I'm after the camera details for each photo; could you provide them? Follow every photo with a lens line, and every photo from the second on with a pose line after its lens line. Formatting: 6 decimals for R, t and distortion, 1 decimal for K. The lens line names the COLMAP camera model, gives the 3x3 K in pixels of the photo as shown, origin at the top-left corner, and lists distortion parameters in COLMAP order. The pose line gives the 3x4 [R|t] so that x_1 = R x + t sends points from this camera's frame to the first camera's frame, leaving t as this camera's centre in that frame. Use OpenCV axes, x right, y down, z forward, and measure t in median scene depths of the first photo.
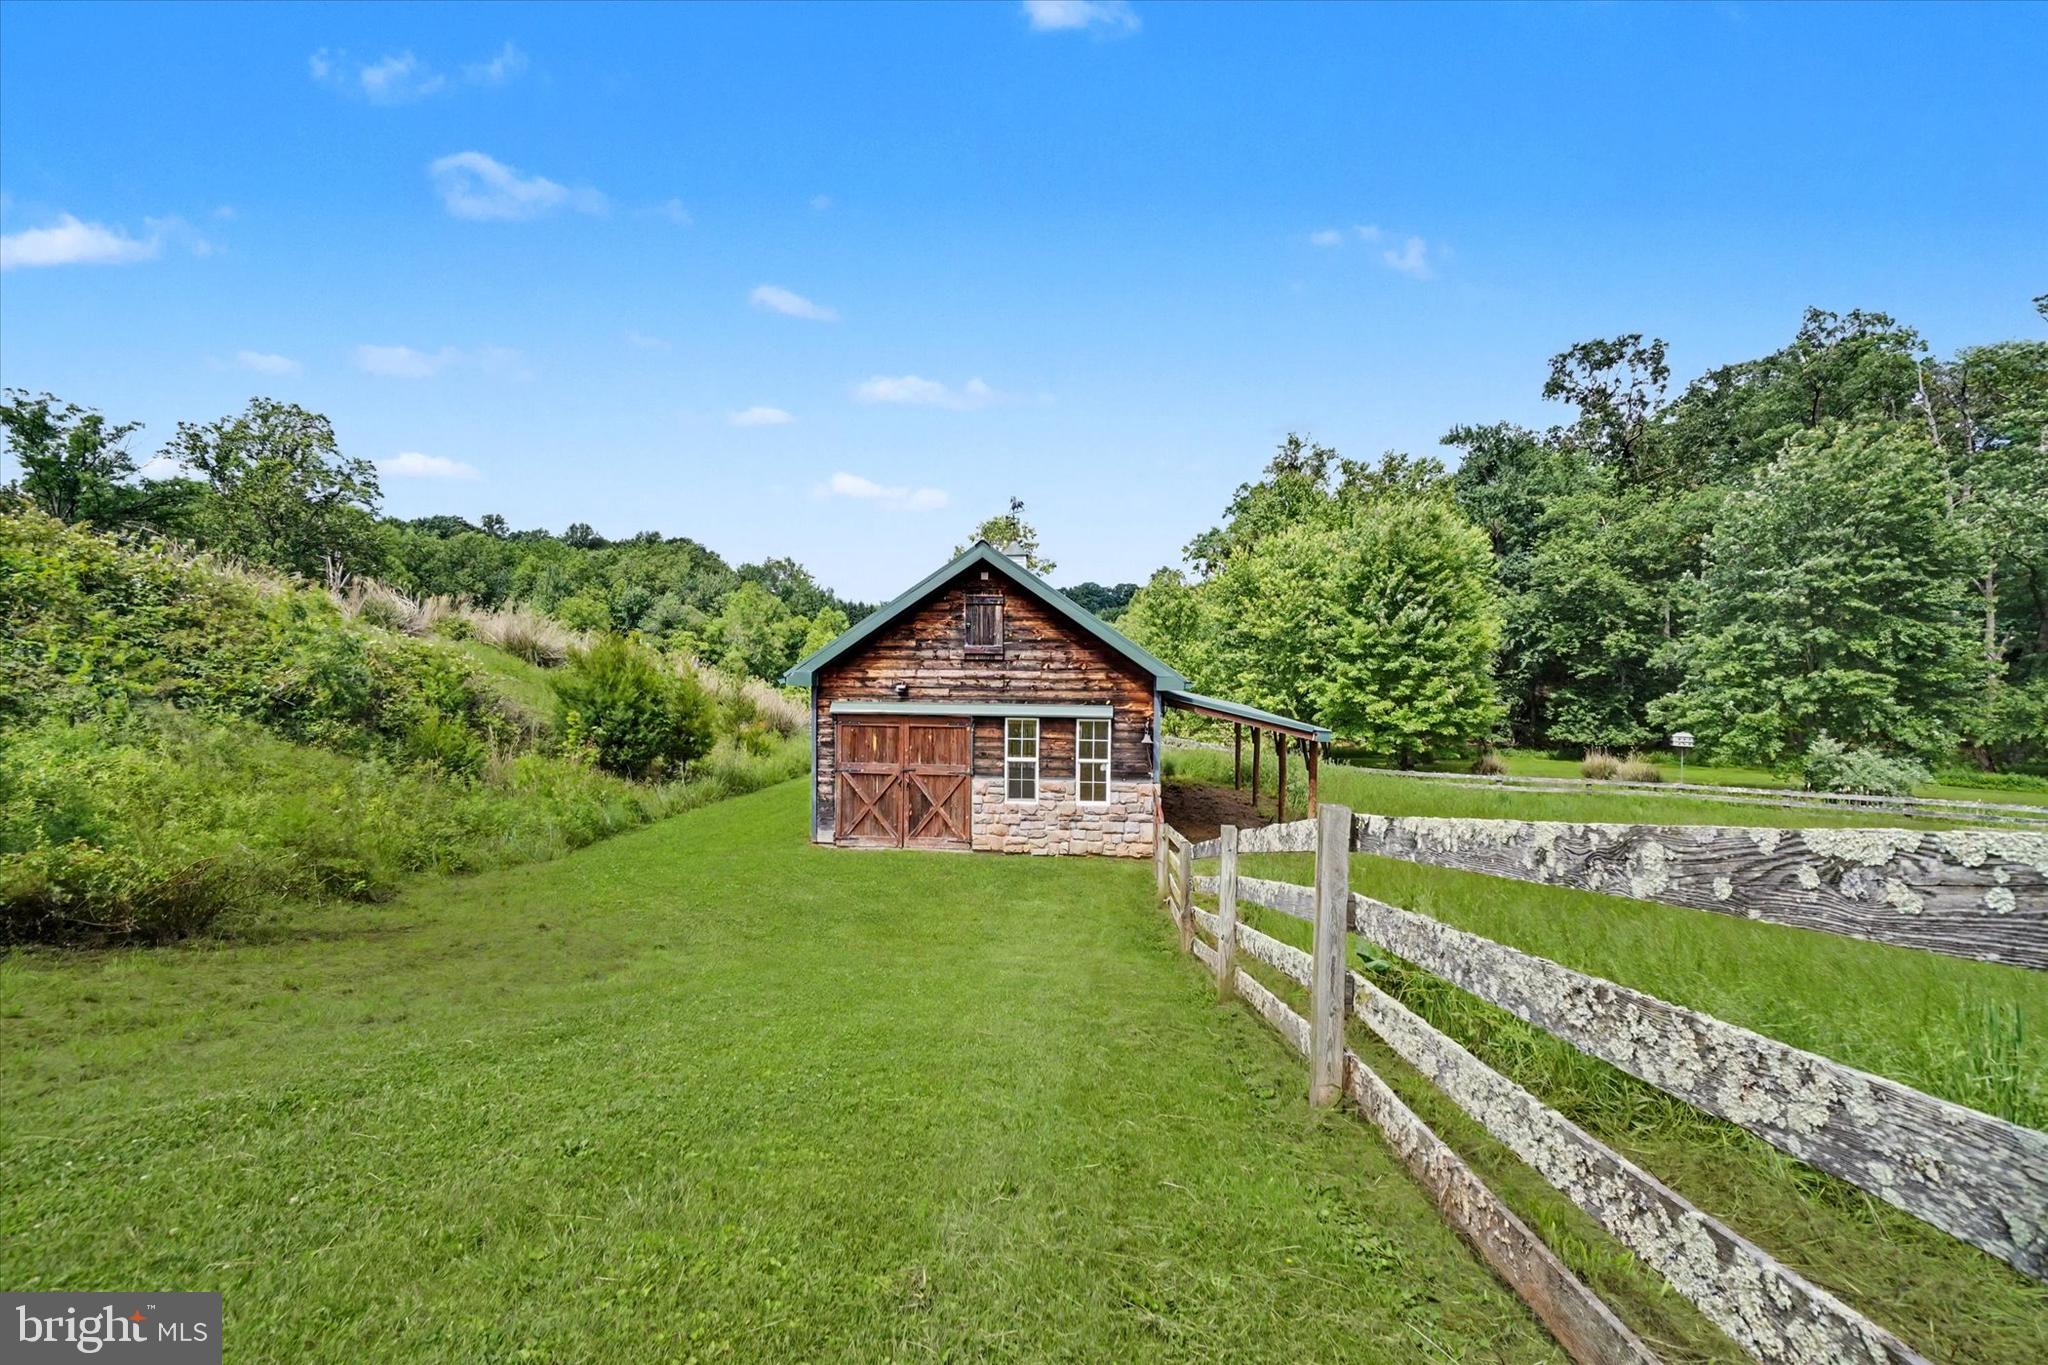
lens RADIAL K [[945.5, 0, 1013.7], [0, 945.5, 665.6], [0, 0, 1]] dist [0.000341, 0.000663]
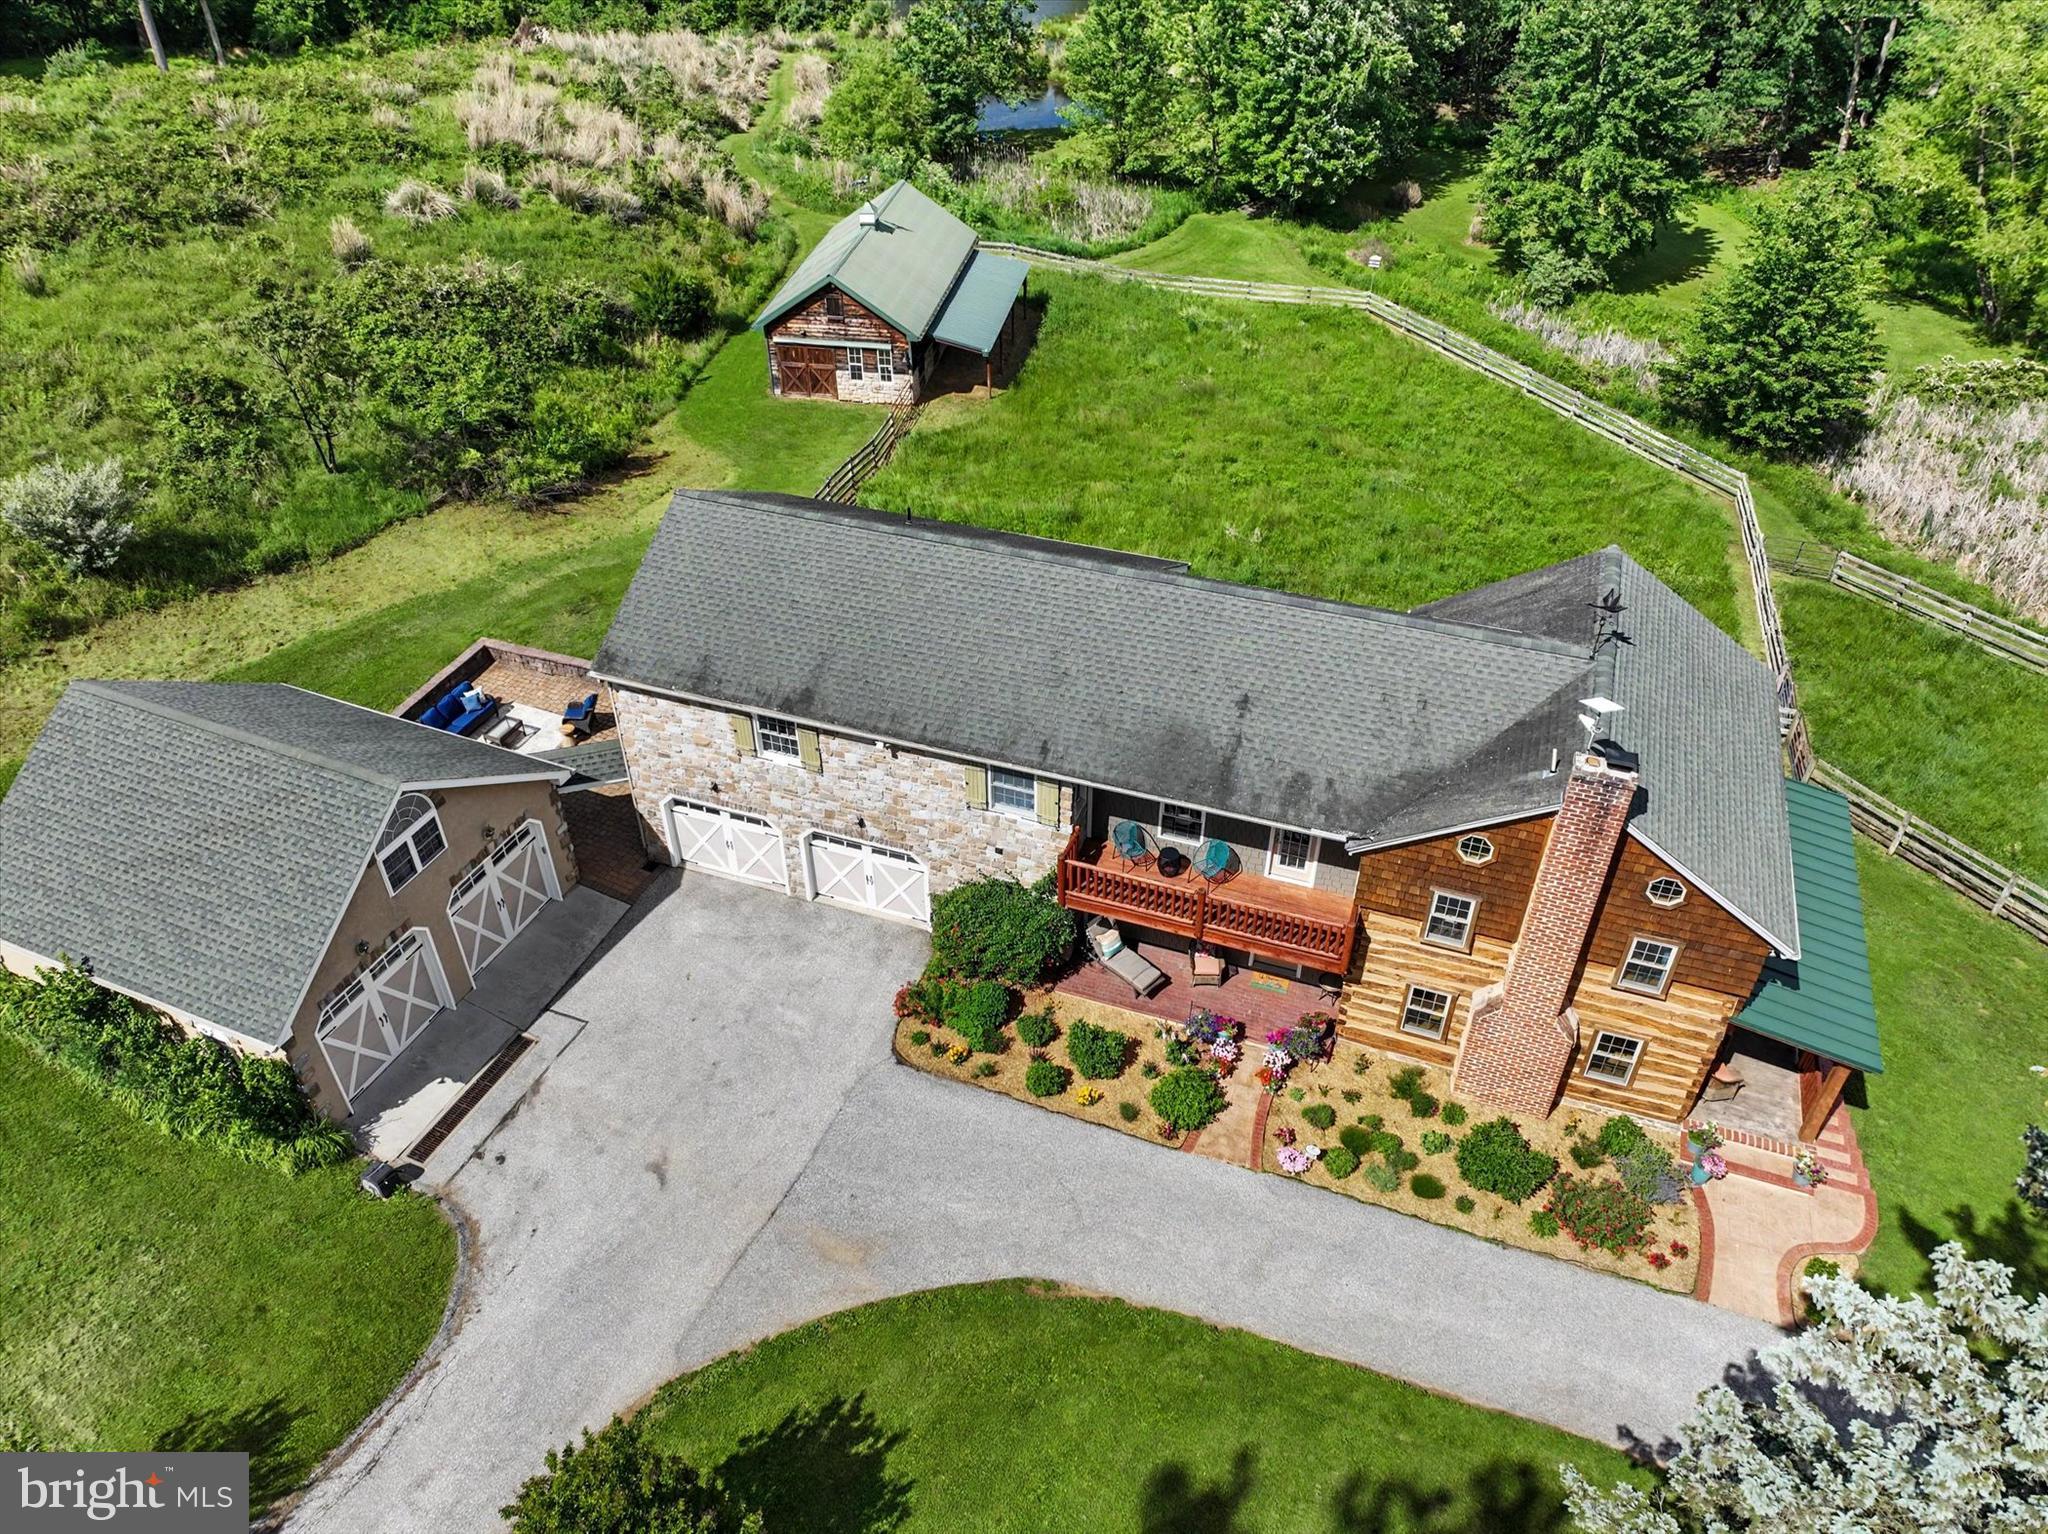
lens RADIAL K [[1444.3, 0, 1029.3], [0, 1444.3, 770.8], [0, 0, 1]] dist [0.016046, -0.002809]
pose [[0.997531, 0.037578, -0.059327, 0.236876], [0.007554, 0.782478, 0.622633, -0.461995], [0.069820, -0.621544, 0.780262, -0.827696]]
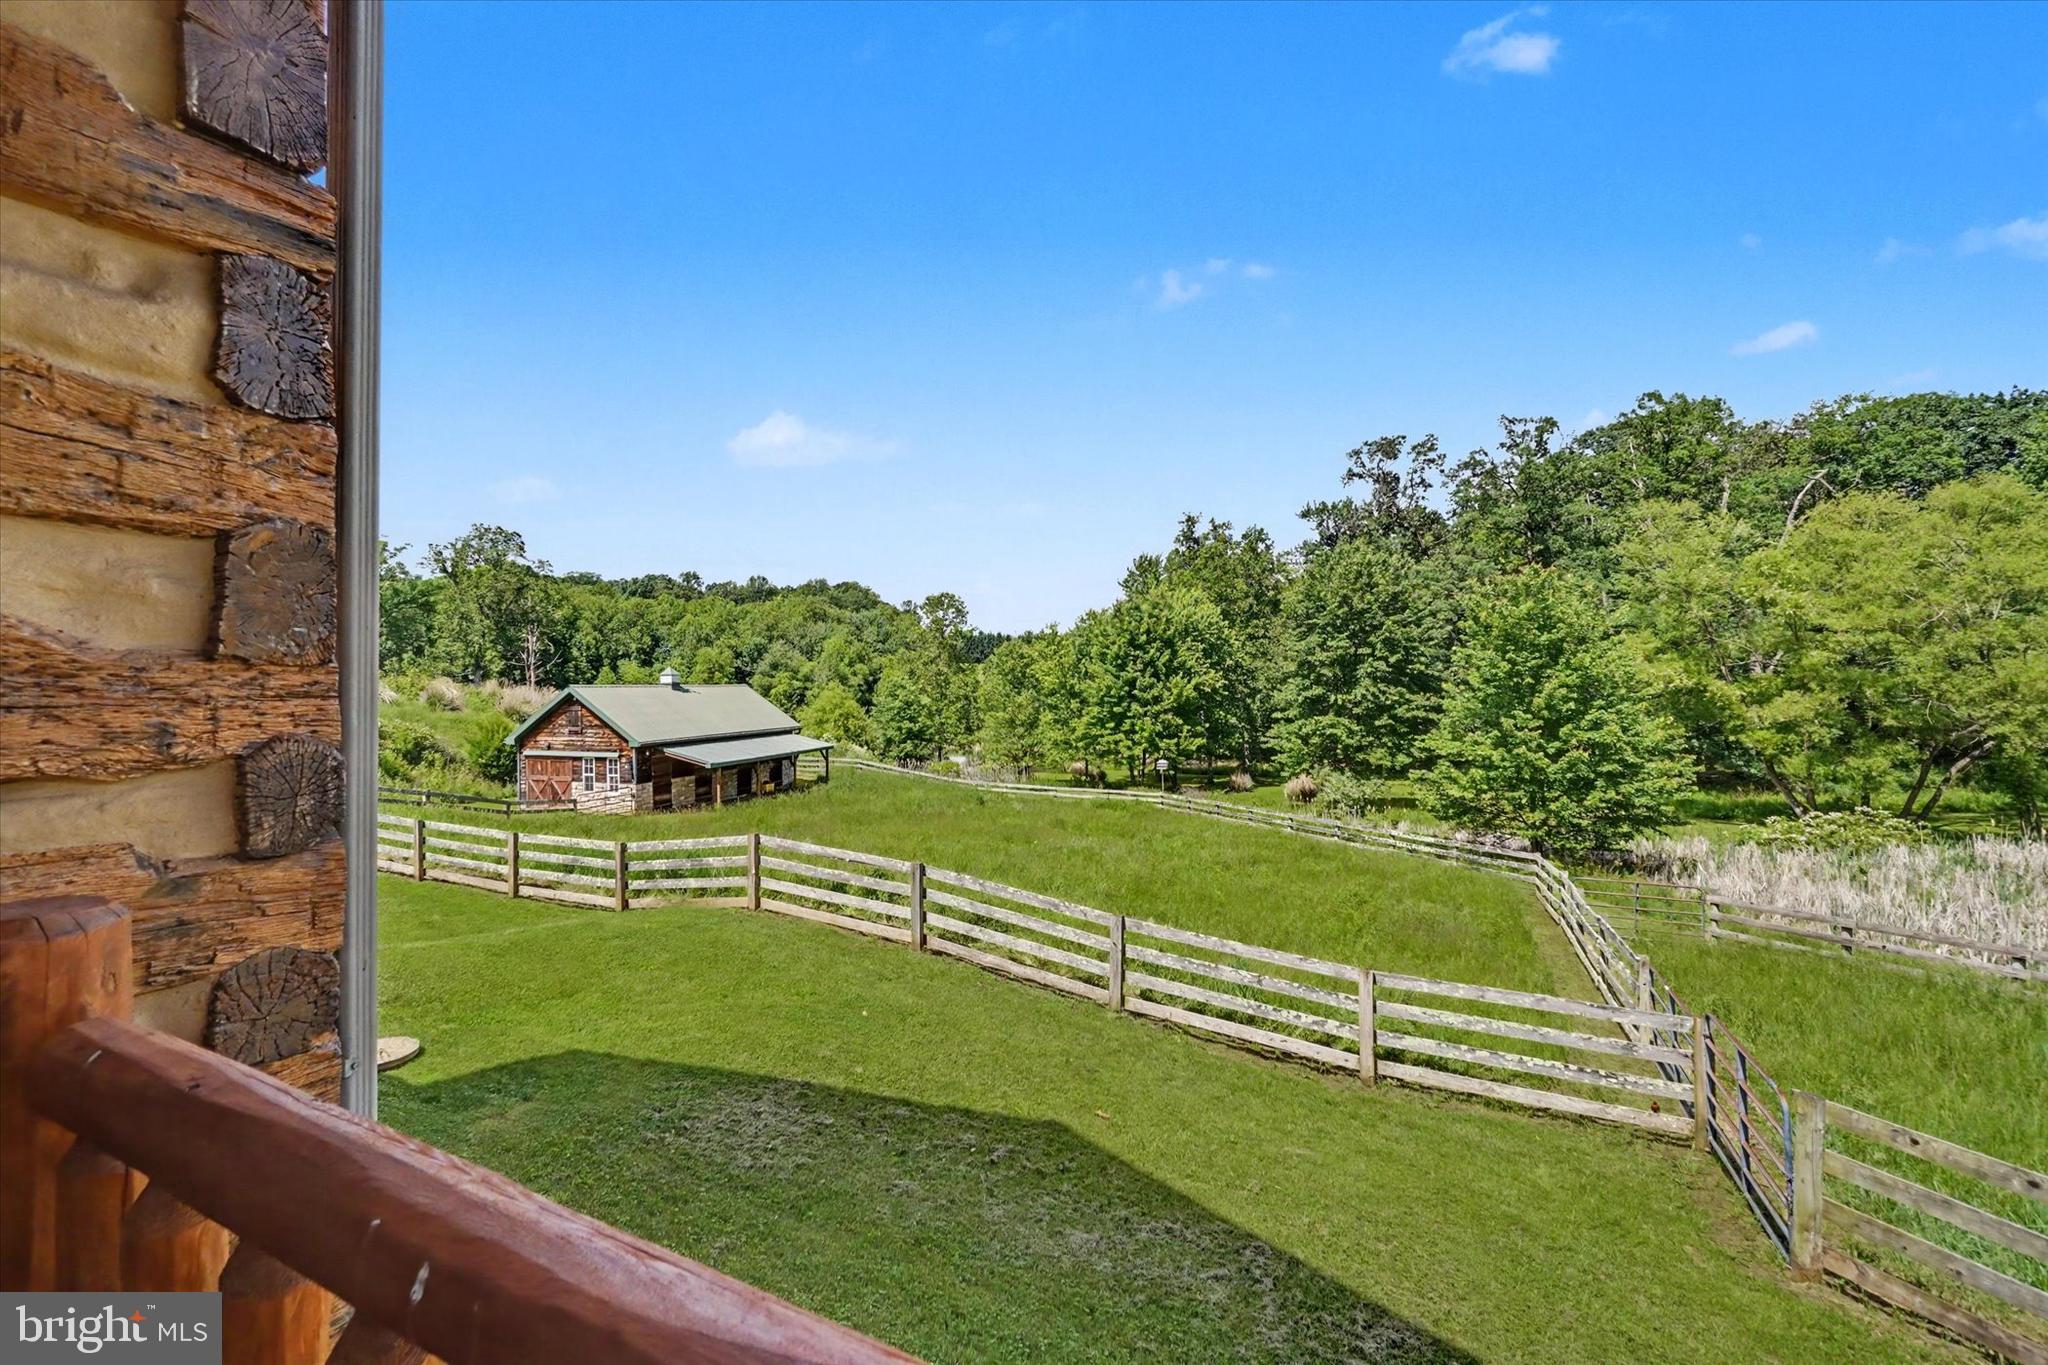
lens RADIAL K [[911.9, 0, 1012.5], [0, 911.9, 682.4], [0, 0, 1]] dist [0.008198, -0.000571]
pose [[0.977308, -0.013662, -0.211381, 0.531789], [0.013626, 0.999906, -0.001629, -0.040120], [0.211383, -0.001289, 0.977402, -0.358240]]
